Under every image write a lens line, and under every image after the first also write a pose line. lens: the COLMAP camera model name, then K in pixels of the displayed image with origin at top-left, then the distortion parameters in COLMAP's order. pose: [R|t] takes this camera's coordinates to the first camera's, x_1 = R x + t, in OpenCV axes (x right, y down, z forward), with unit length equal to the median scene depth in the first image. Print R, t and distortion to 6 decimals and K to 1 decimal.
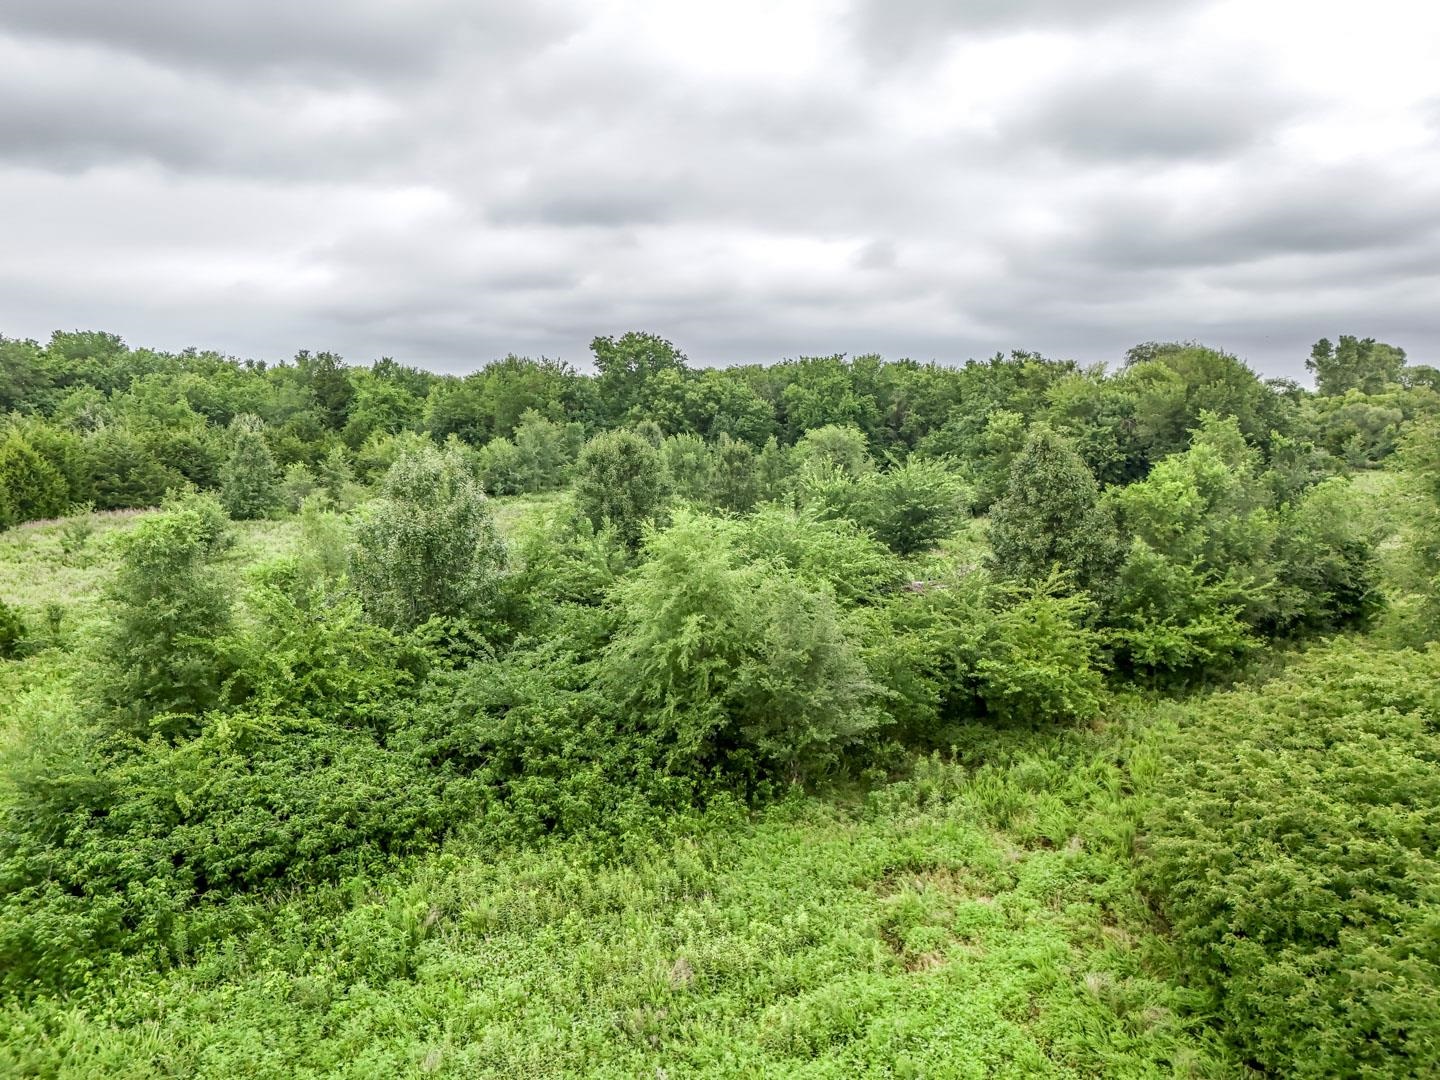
lens RADIAL K [[1070.2, 0, 722.3], [0, 1070.2, 542.5], [0, 0, 1]] dist [0.051042, -0.040186]
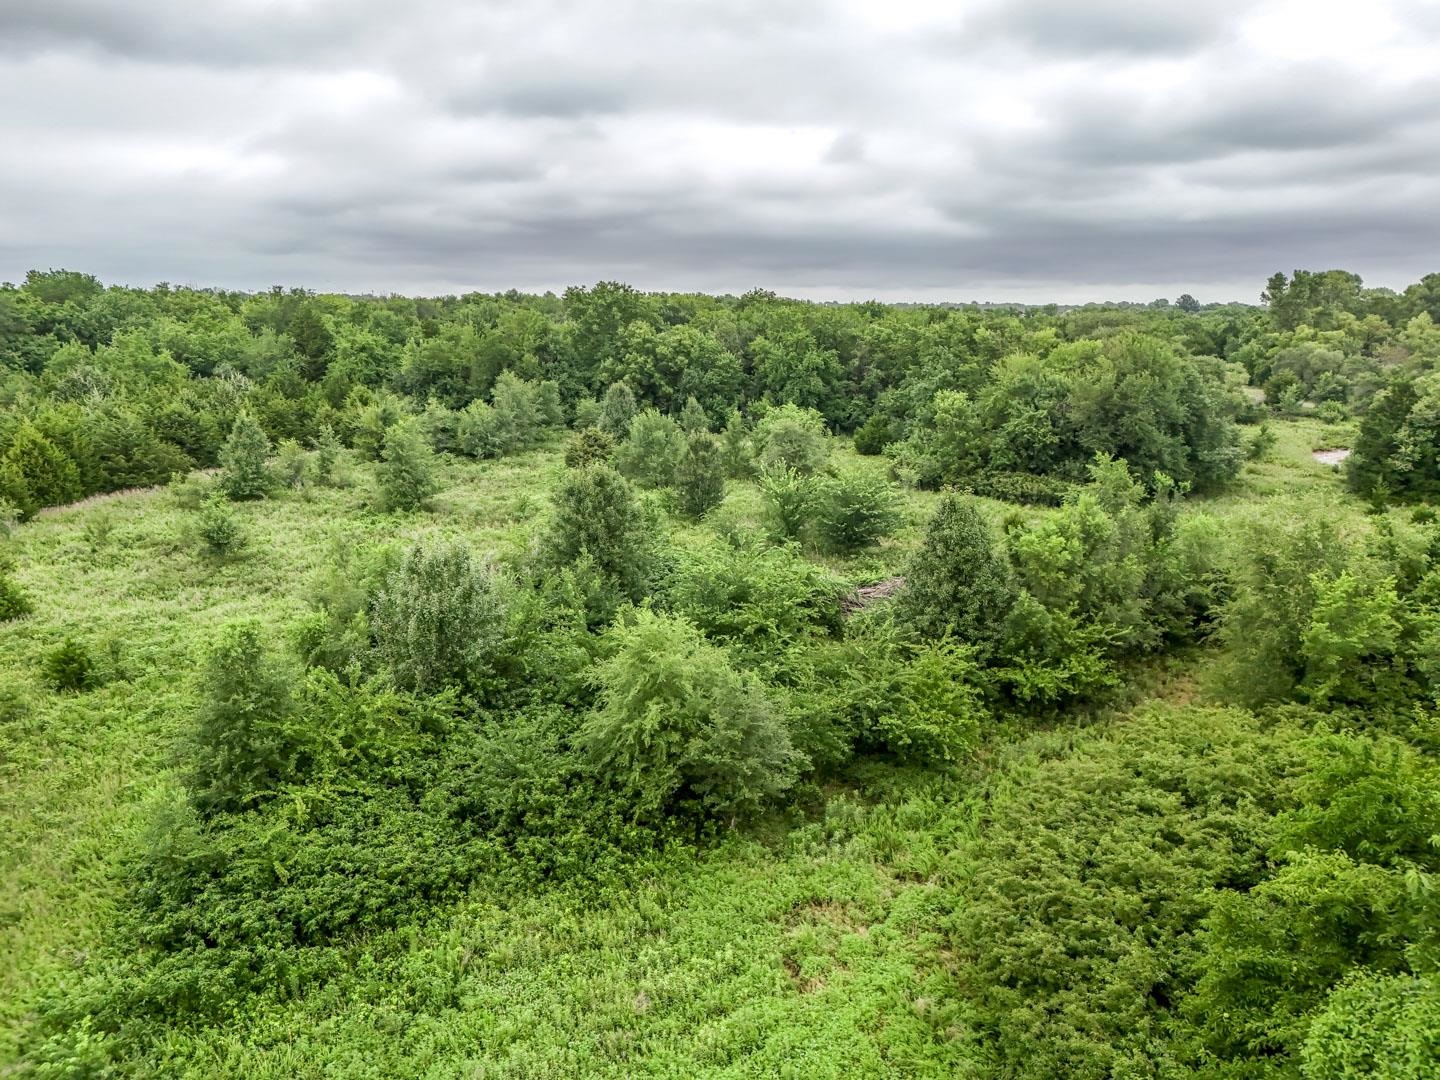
lens RADIAL K [[1070.2, 0, 723.8], [0, 1070.2, 542.8], [0, 0, 1]] dist [0.051042, -0.040186]
pose [[0.999678, -0.001332, 0.025360, 0.023353], [-0.001046, 0.995619, 0.093501, -0.231133], [-0.025373, -0.093497, 0.995296, -0.259719]]
